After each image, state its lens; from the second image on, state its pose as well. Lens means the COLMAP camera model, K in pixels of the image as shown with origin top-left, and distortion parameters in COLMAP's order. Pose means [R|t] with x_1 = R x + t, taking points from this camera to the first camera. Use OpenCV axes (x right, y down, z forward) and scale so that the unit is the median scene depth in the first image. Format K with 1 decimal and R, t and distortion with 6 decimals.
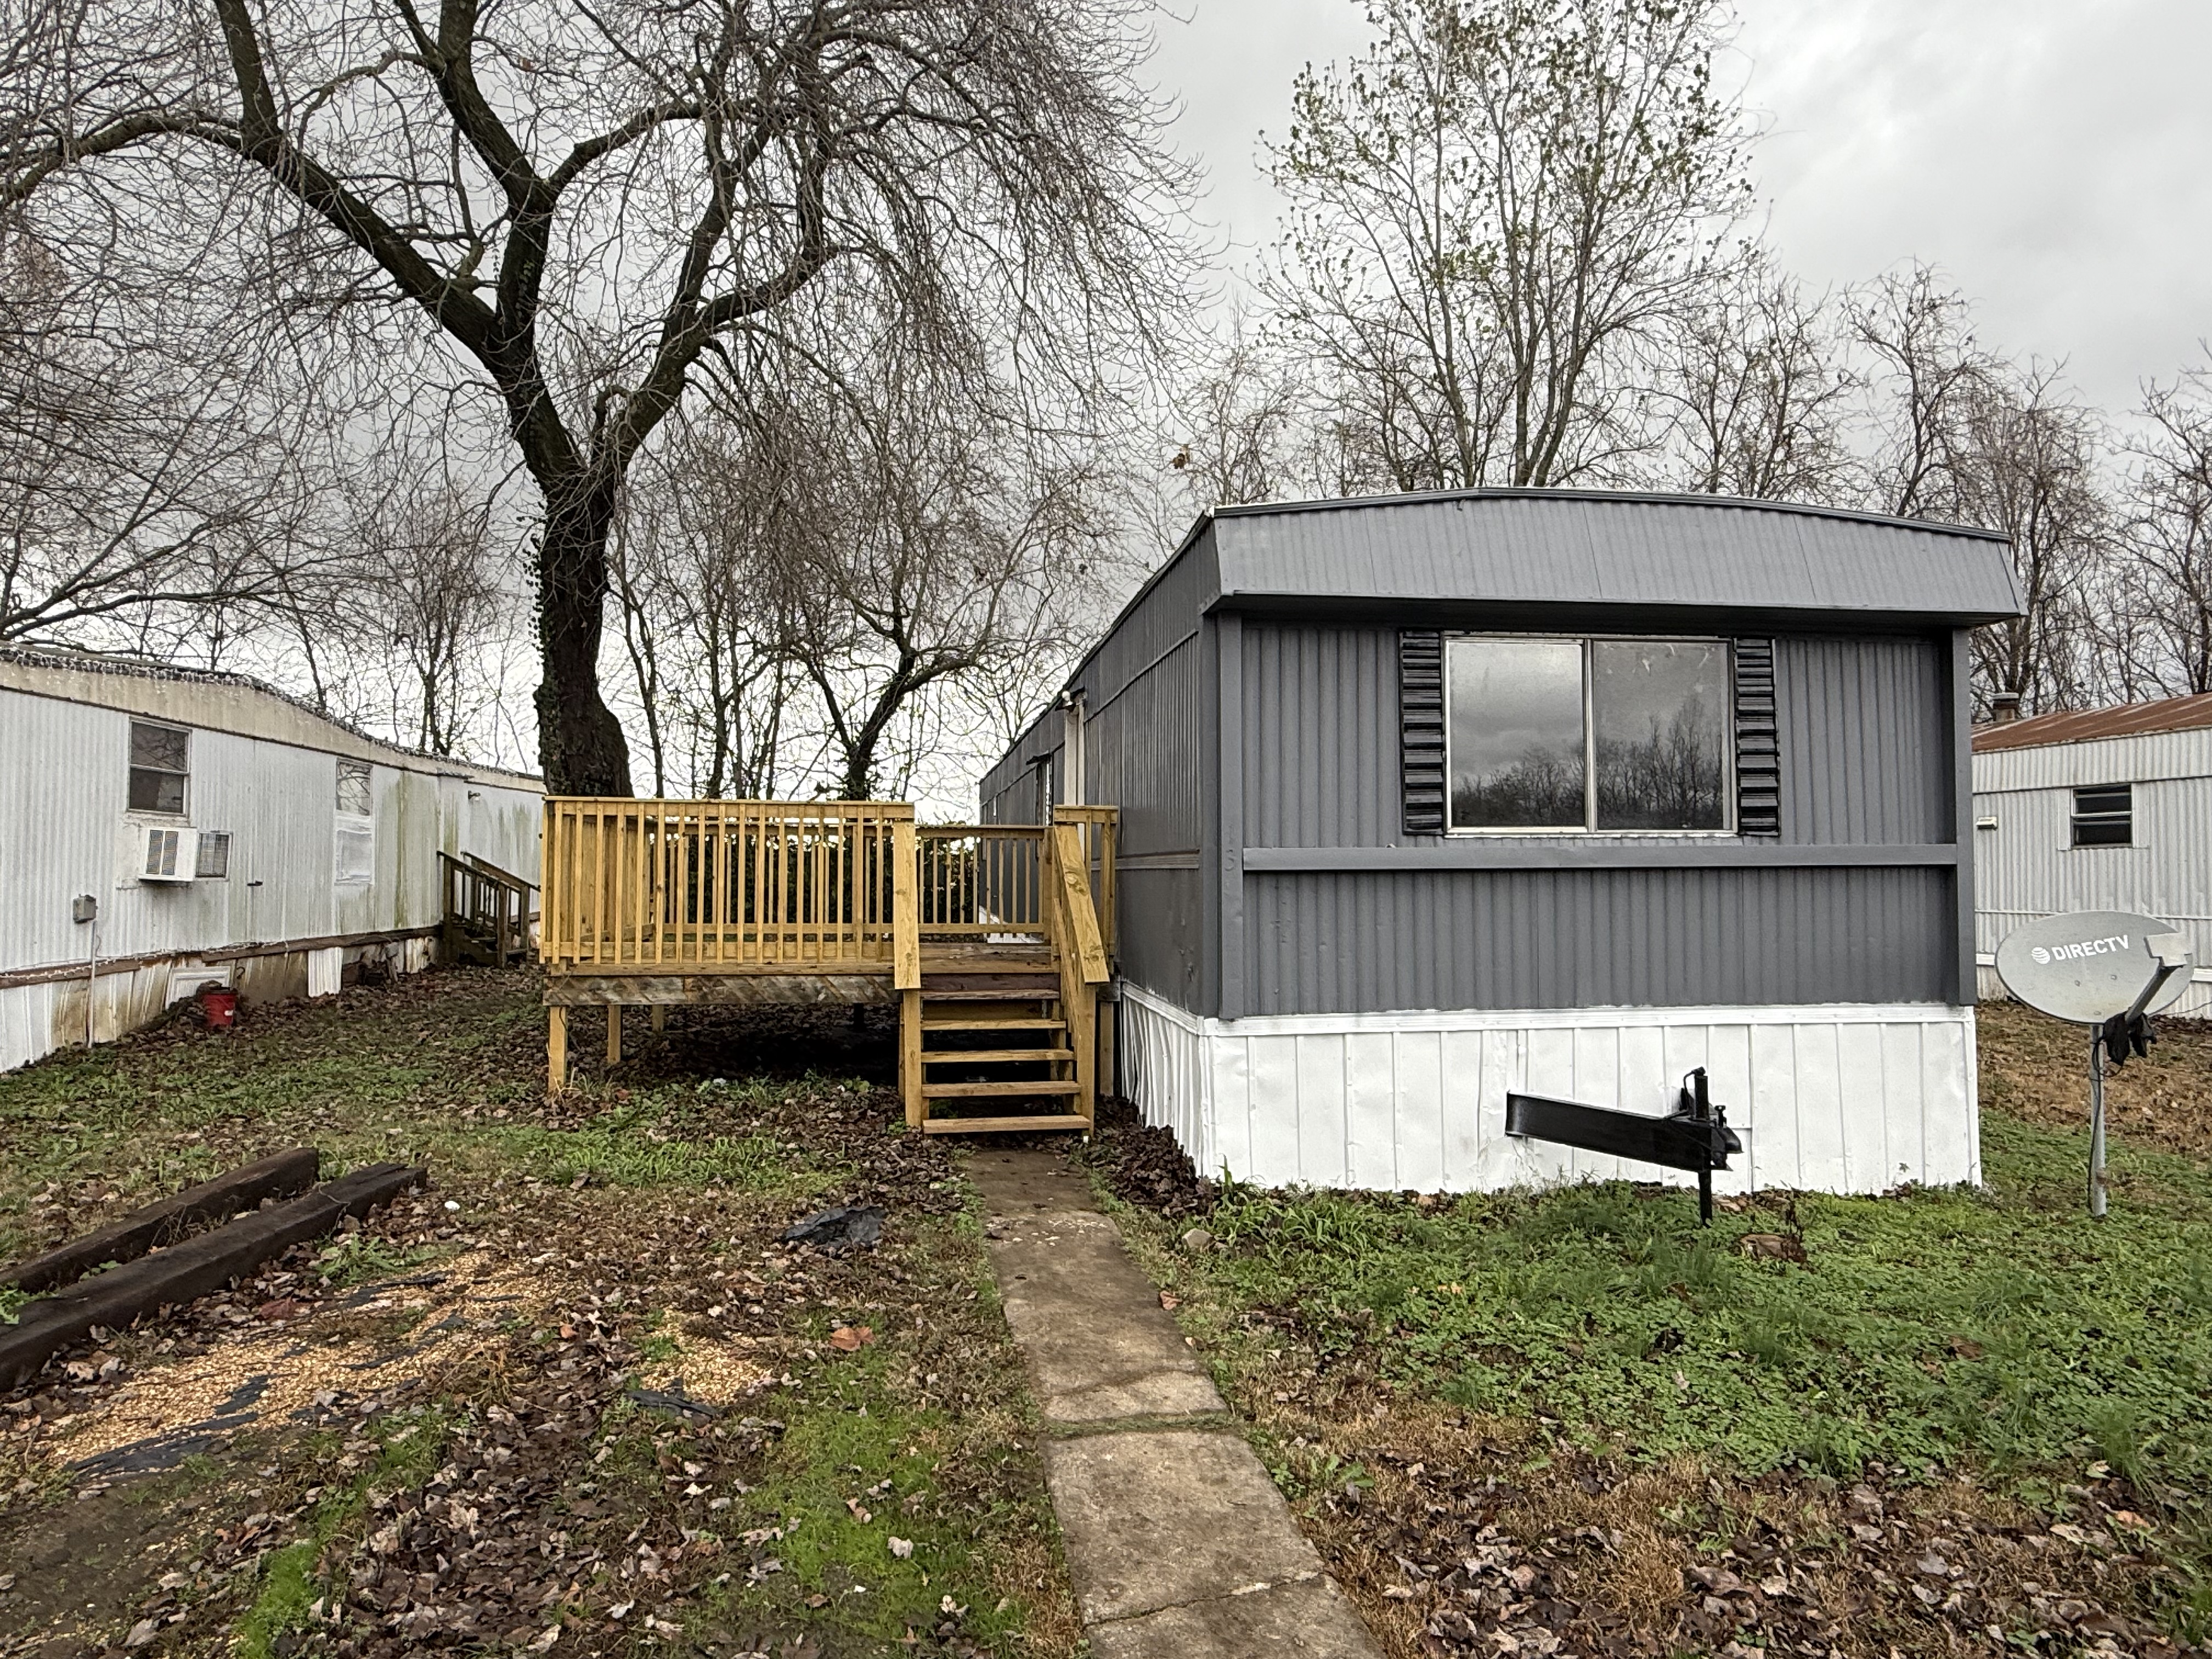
lens RADIAL K [[1345.2, 0, 1106.0], [0, 1345.2, 829.5], [0, 0, 1]] dist [0.006636, 0.001551]
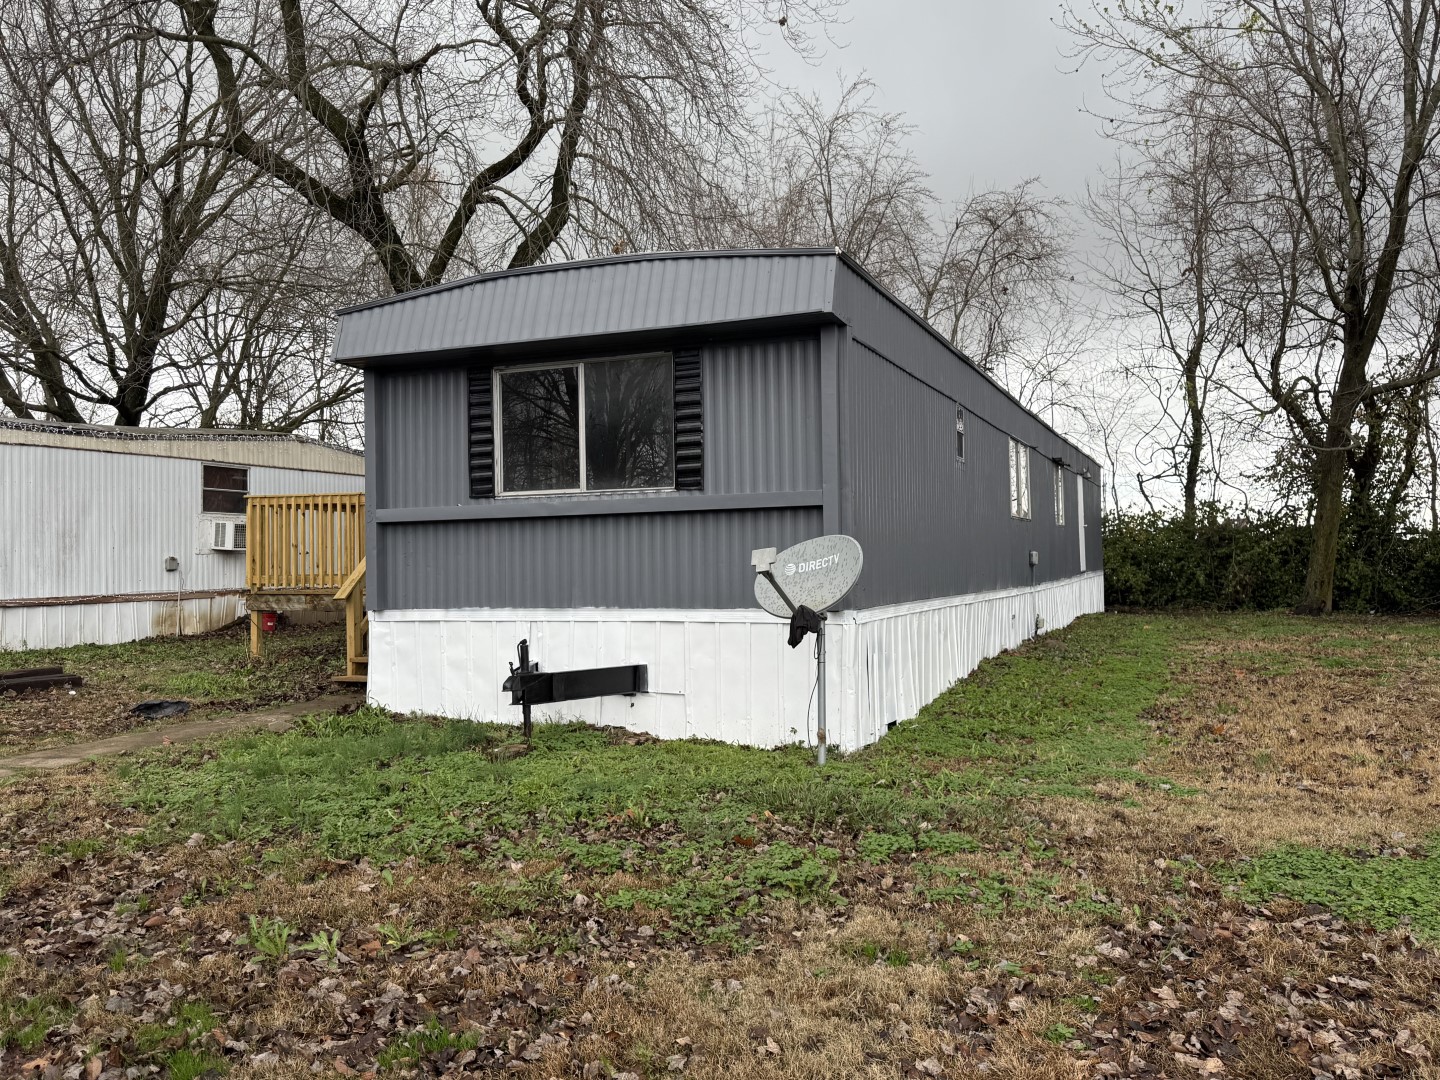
lens RADIAL K [[1143.8, 0, 720.0], [0, 1143.8, 540.0], [0, 0, 1]] dist [0.041337, -0.001455]
pose [[0.858406, -0.019361, -0.512606, 1.127031], [0.027145, 0.999602, 0.007702, 0.049415], [0.512252, -0.020527, 0.858590, -0.016122]]
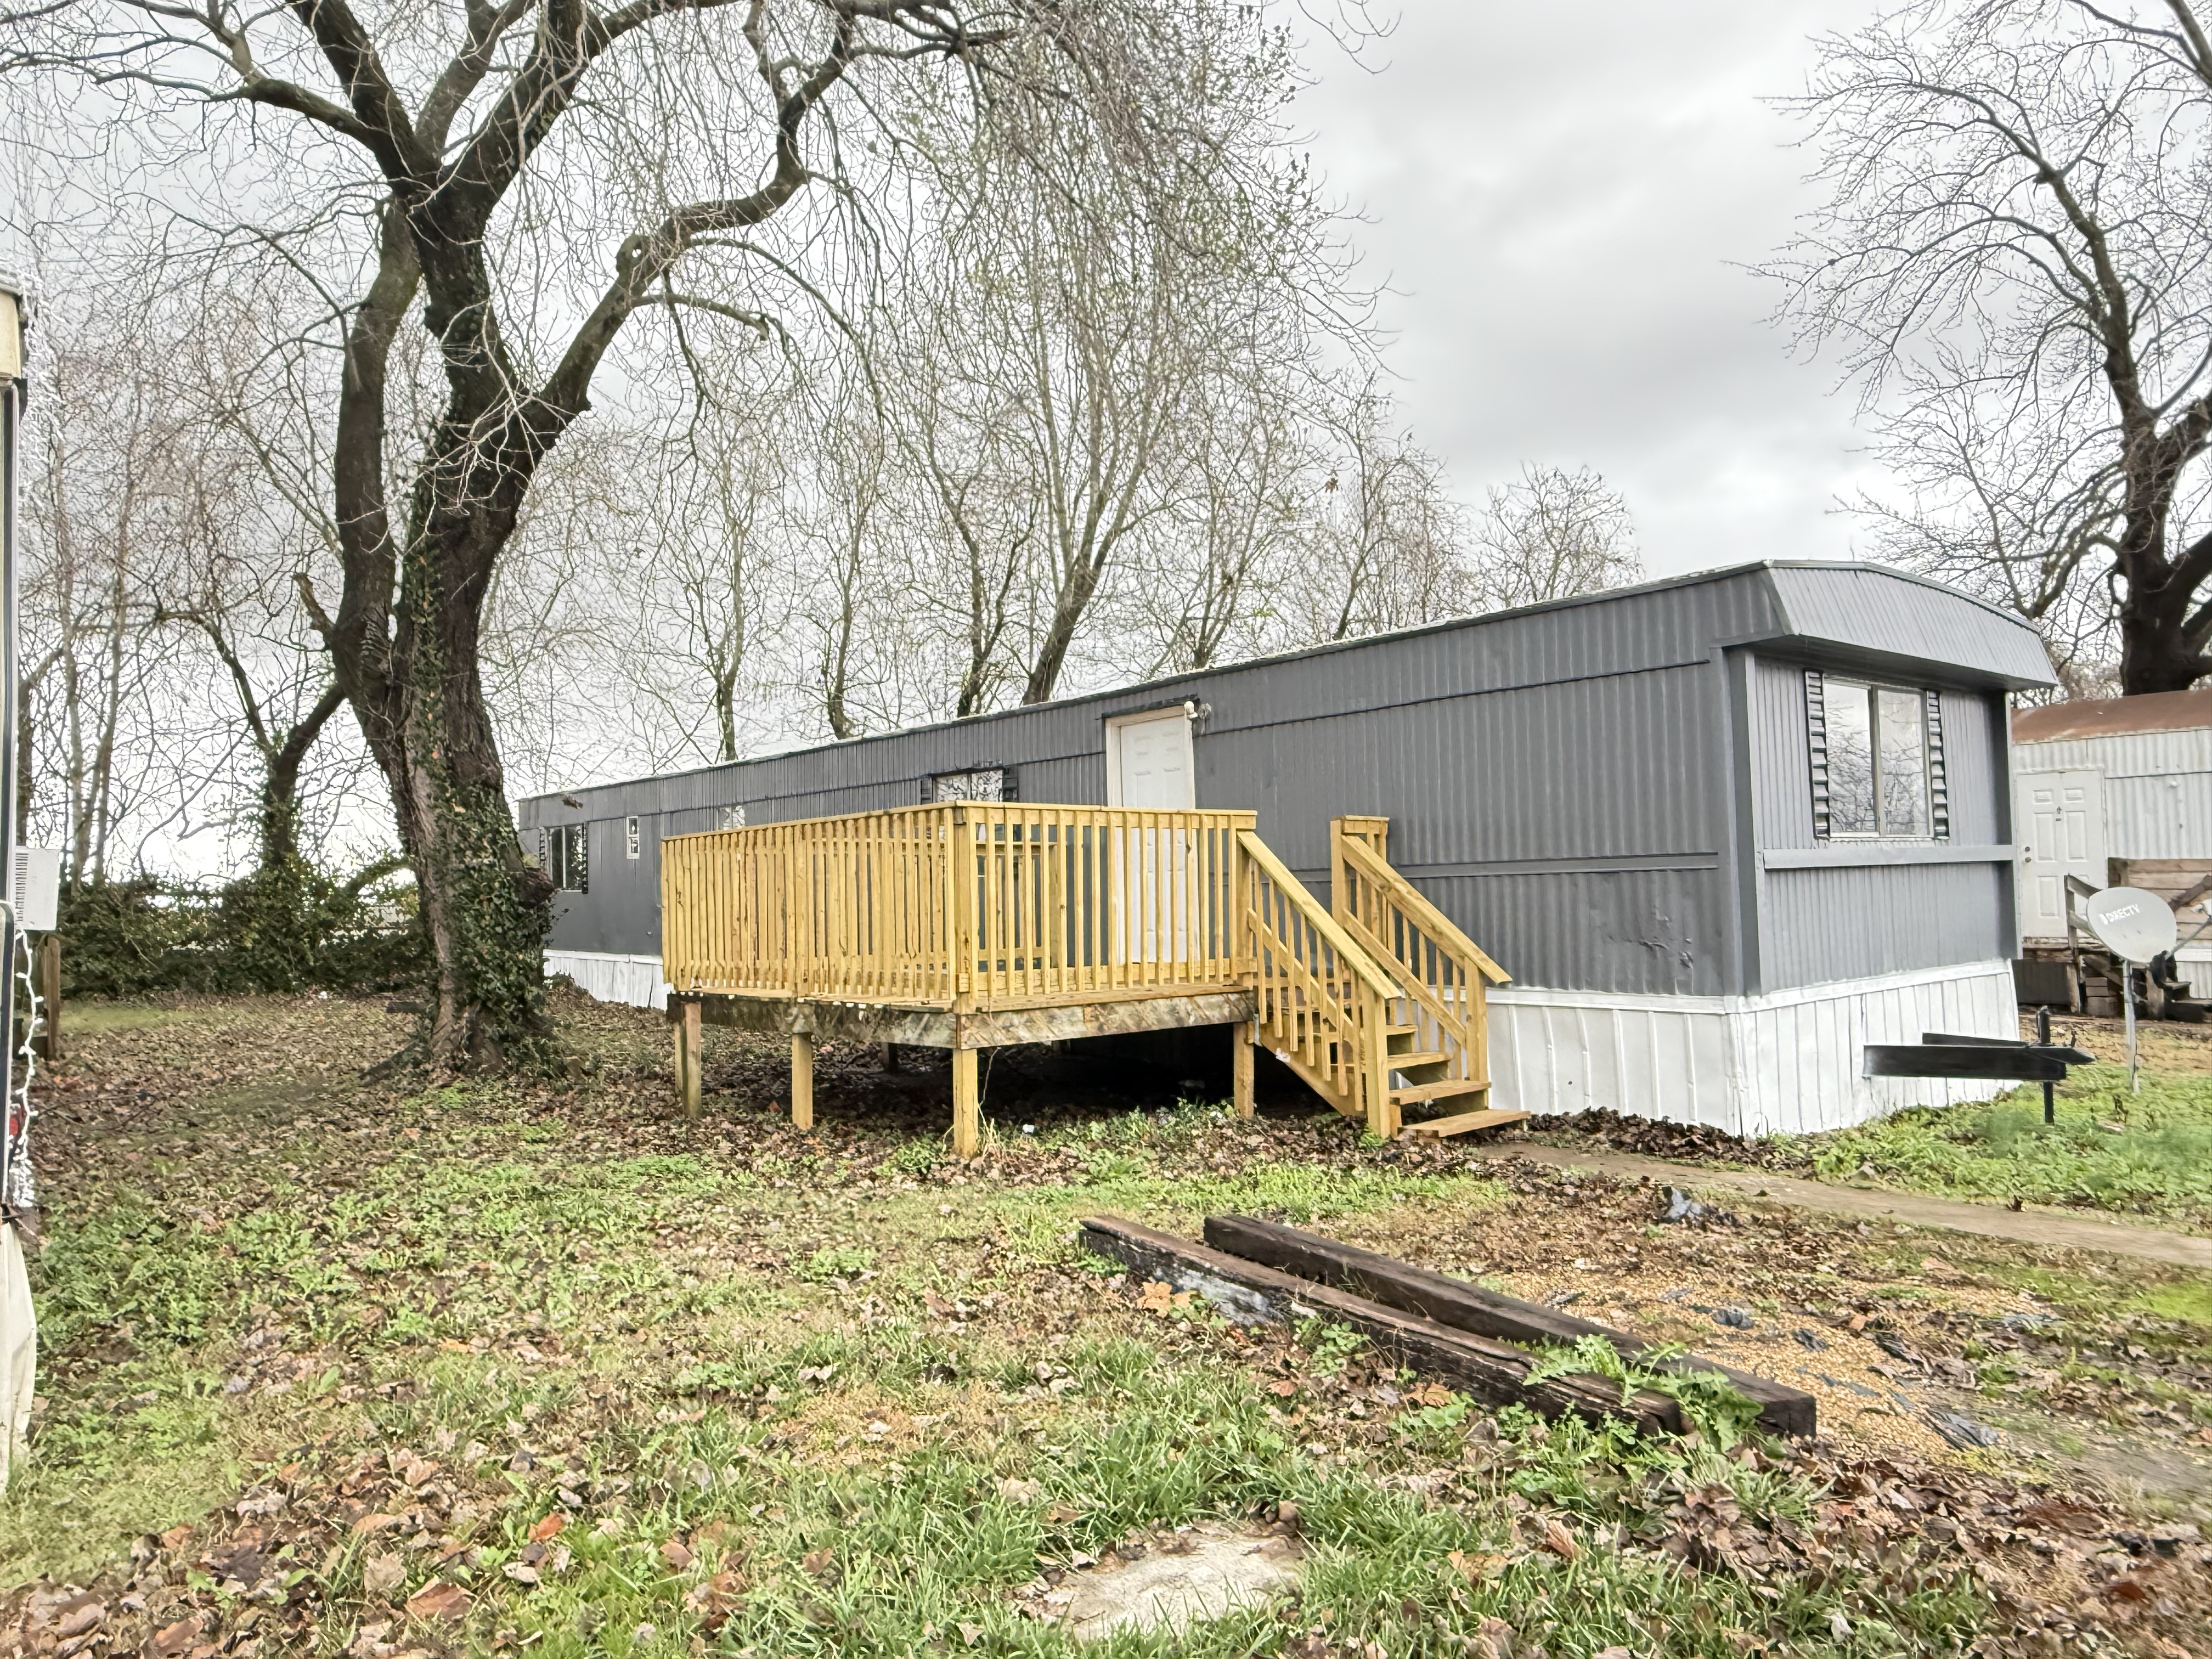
lens RADIAL K [[1485.2, 0, 1106.0], [0, 1485.2, 829.5], [0, 0, 1]] dist [-0.002021, -0.000442]
pose [[0.842426, 0.003135, 0.538802, -1.006217], [0.009291, 0.999750, -0.020344, 0.016984], [-0.538731, 0.022145, 0.842187, 0.205356]]
